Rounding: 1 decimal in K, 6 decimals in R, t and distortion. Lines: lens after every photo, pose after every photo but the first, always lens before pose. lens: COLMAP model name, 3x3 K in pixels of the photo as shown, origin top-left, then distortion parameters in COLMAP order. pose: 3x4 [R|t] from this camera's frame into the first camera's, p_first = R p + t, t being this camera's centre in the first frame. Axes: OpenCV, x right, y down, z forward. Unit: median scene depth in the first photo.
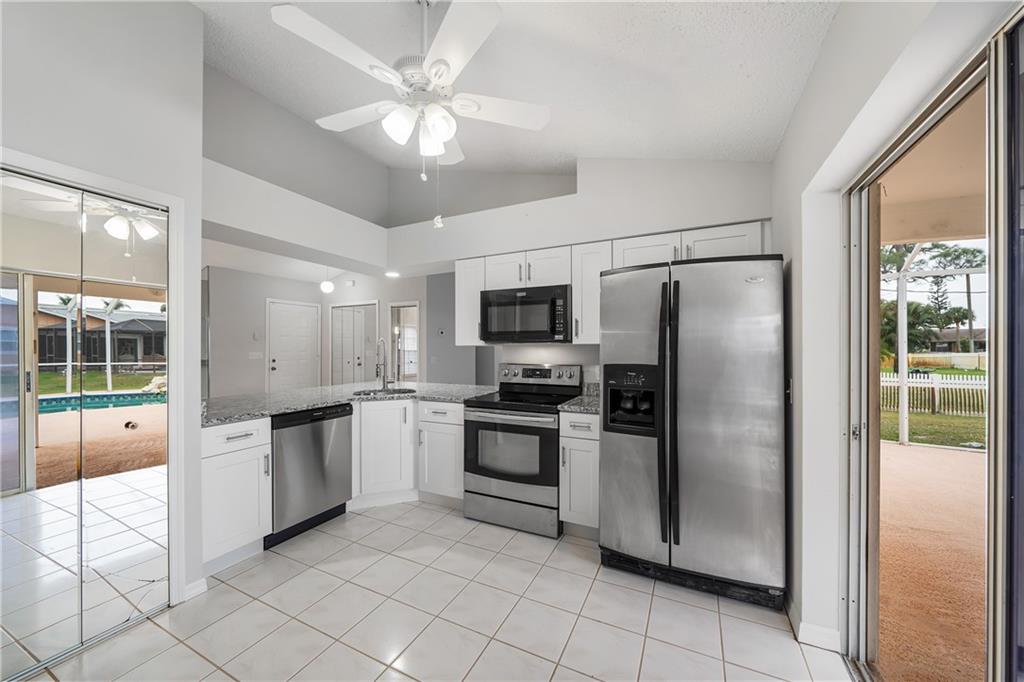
lens RADIAL K [[369.4, 0, 517.6], [0, 369.4, 344.5], [0, 0, 1]] dist [0.001428, -0.000302]
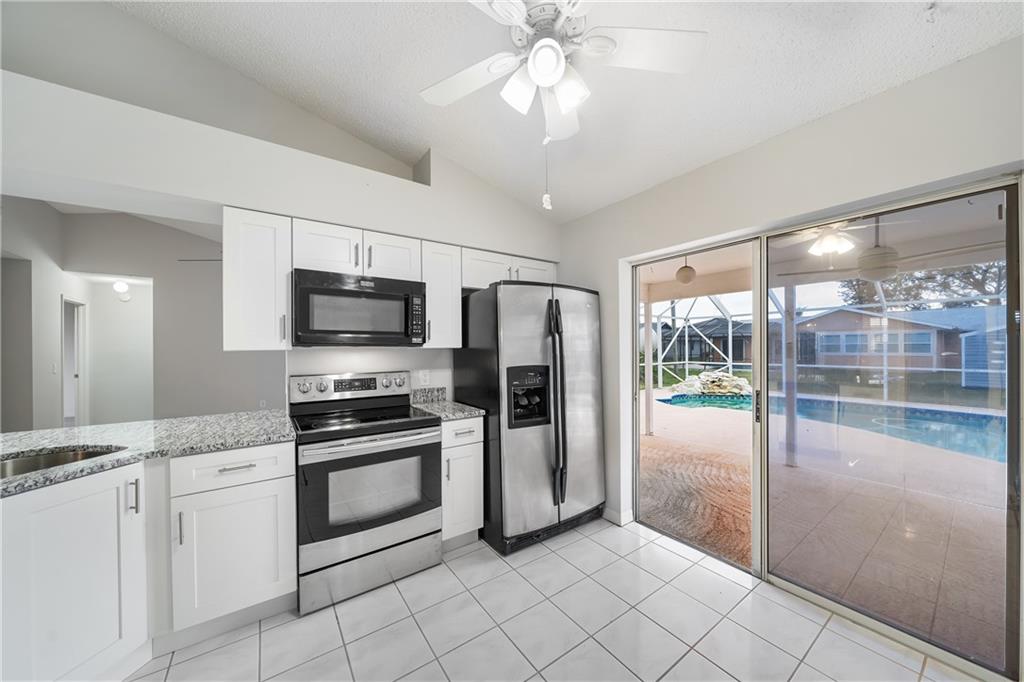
lens RADIAL K [[357.9, 0, 518.0], [0, 357.9, 345.3], [0, 0, 1]] dist [0.001751, -0.000435]
pose [[0.477336, 0.005958, 0.878700, -0.562627], [-0.001596, 0.999981, -0.005913, -0.003169], [-0.878719, 0.001420, 0.477337, 0.402436]]
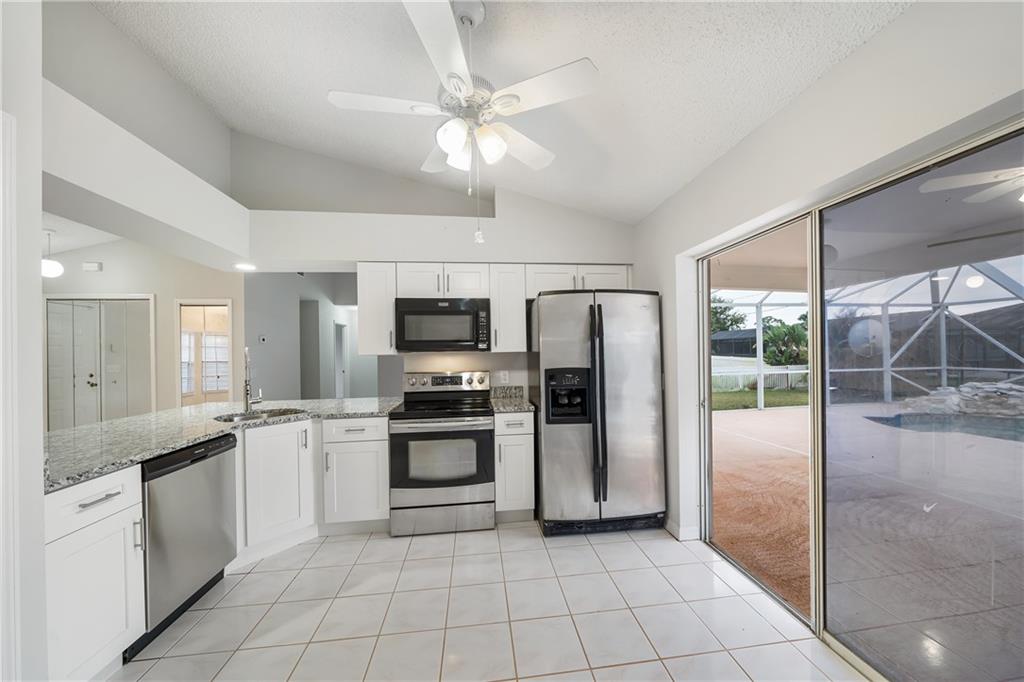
lens RADIAL K [[357.9, 0, 518.4], [0, 357.9, 349.0], [0, 0, 1]] dist [0.001751, -0.000435]
pose [[0.839863, -0.005927, 0.542766, -0.399479], [0.009888, 0.999942, -0.004381, -0.005962], [-0.542708, 0.009046, 0.839873, 0.056258]]
